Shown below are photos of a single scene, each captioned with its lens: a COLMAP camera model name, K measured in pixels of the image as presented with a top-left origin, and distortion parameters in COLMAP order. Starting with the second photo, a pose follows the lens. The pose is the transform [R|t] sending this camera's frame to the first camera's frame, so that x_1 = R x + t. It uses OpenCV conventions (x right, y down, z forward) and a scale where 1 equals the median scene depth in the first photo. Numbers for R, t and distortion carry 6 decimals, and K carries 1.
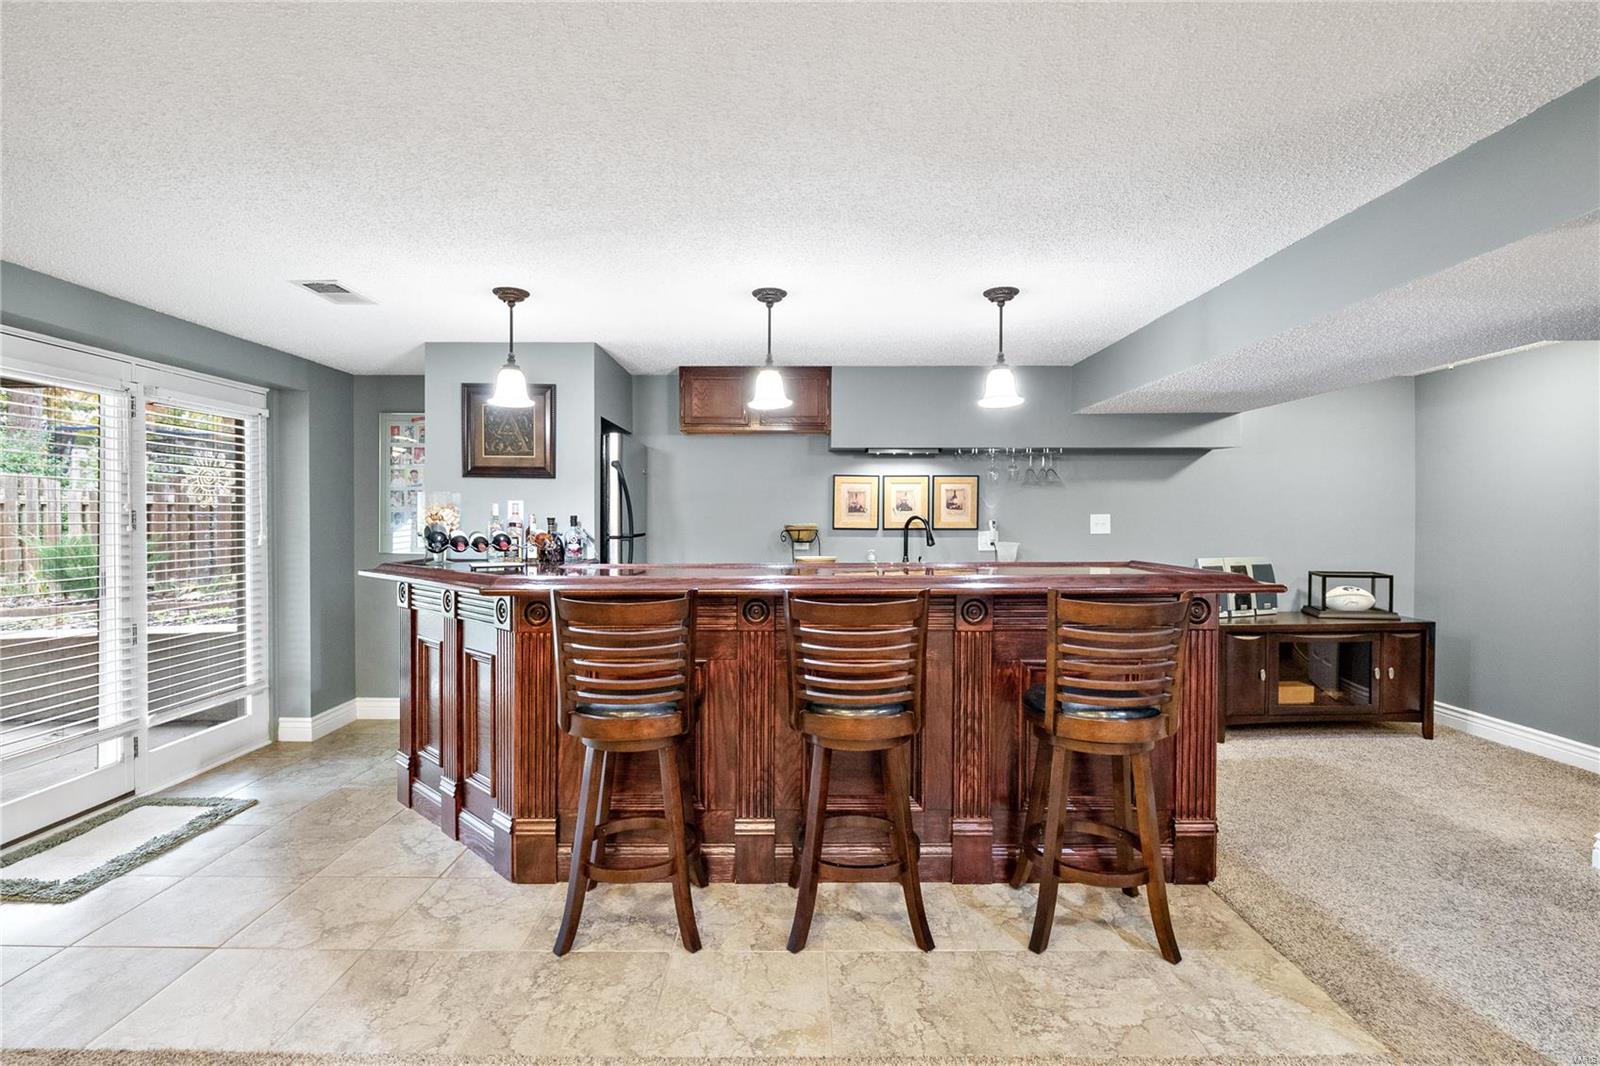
lens RADIAL K [[770.2, 0, 812.2], [0, 770.2, 523.7], [0, 0, 1]] dist [-0.012052, -0.000630]
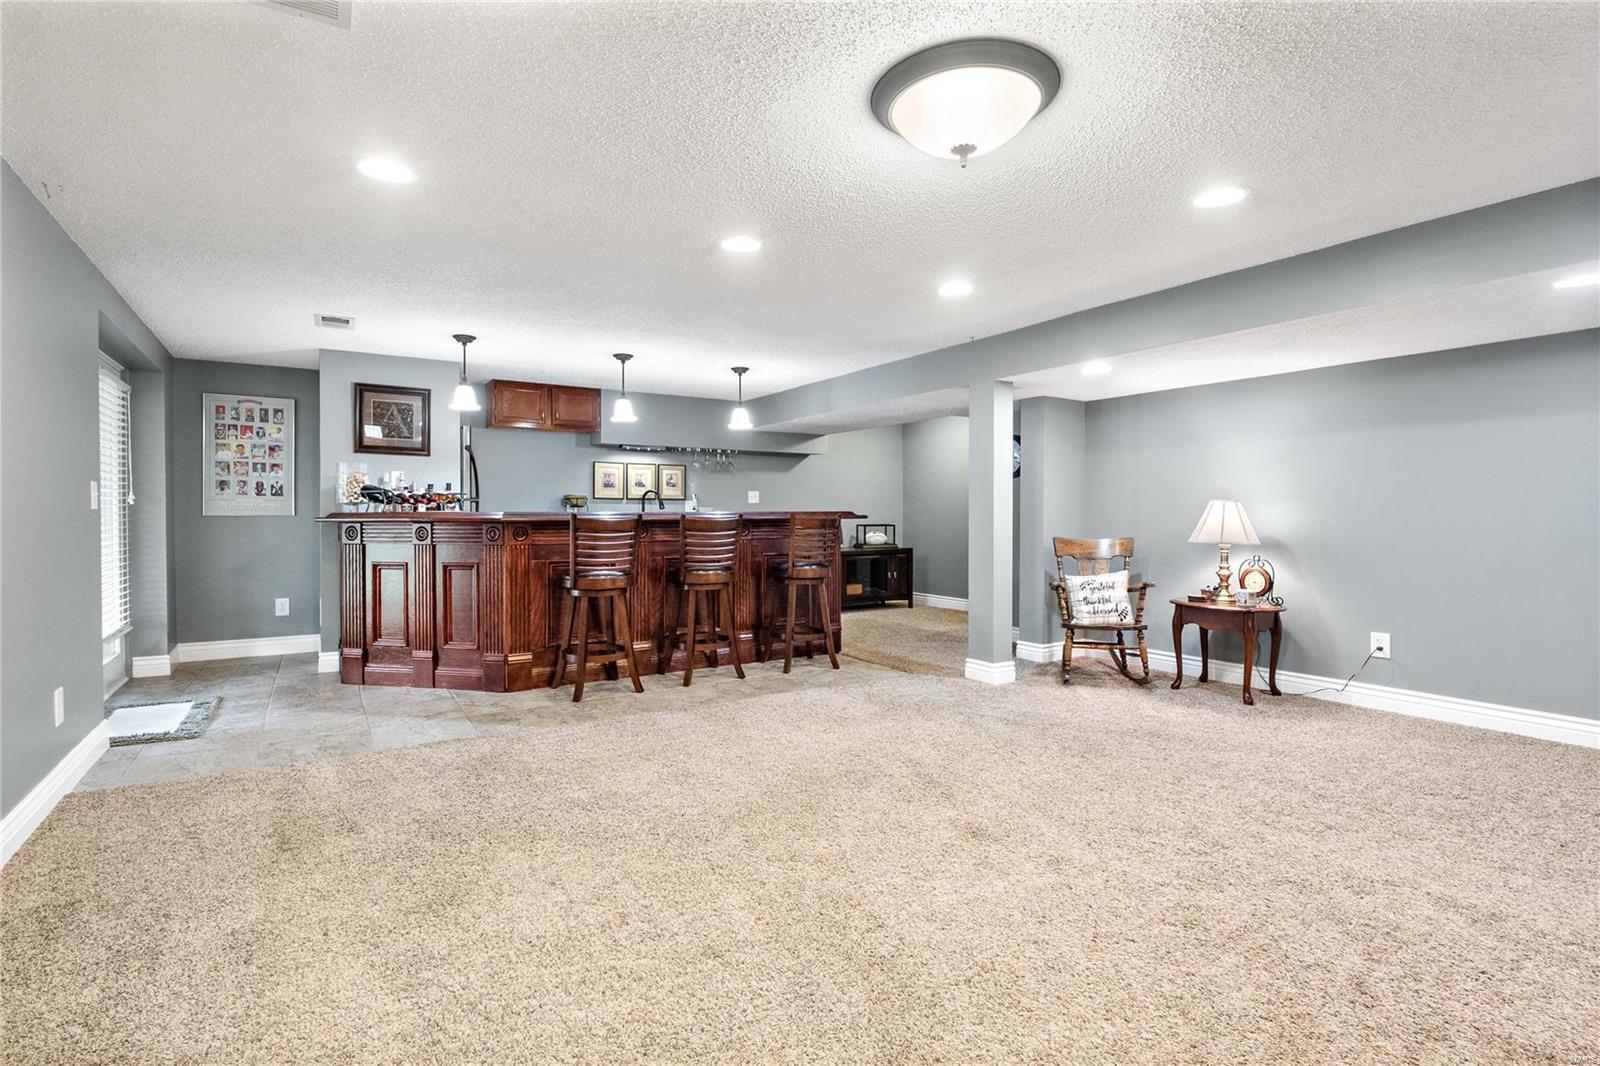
lens RADIAL K [[732.1, 0, 828.0], [0, 732.1, 523.8], [0, 0, 1]] dist [0.001061, -0.000104]
pose [[0.831978, -0.011921, 0.554681, -0.445091], [0.007536, 0.999920, 0.010186, 0.052683], [-0.554758, -0.004294, 0.832001, -0.483520]]
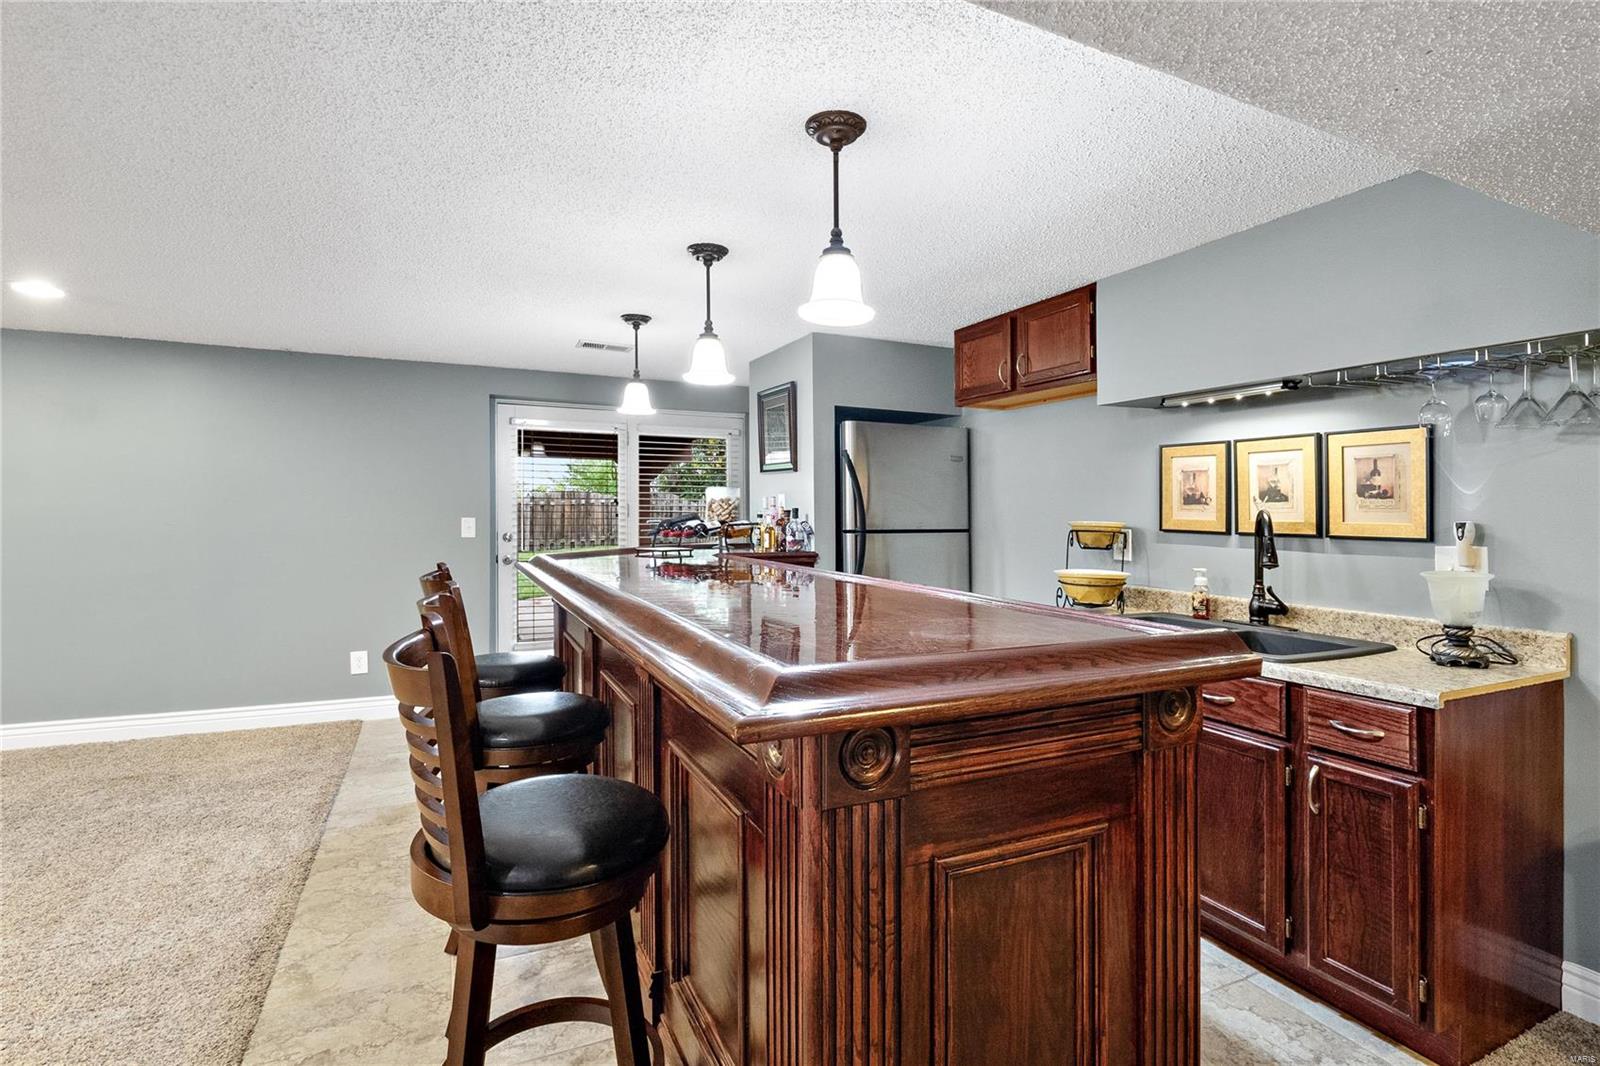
lens RADIAL K [[770.2, 0, 812.2], [0, 770.2, 523.7], [0, 0, 1]] dist [-0.012052, -0.000630]
pose [[0.415723, 0.019580, -0.909280, 0.576596], [-0.013983, 0.999788, 0.015136, -0.005297], [0.909384, 0.006422, 0.415909, 0.555715]]
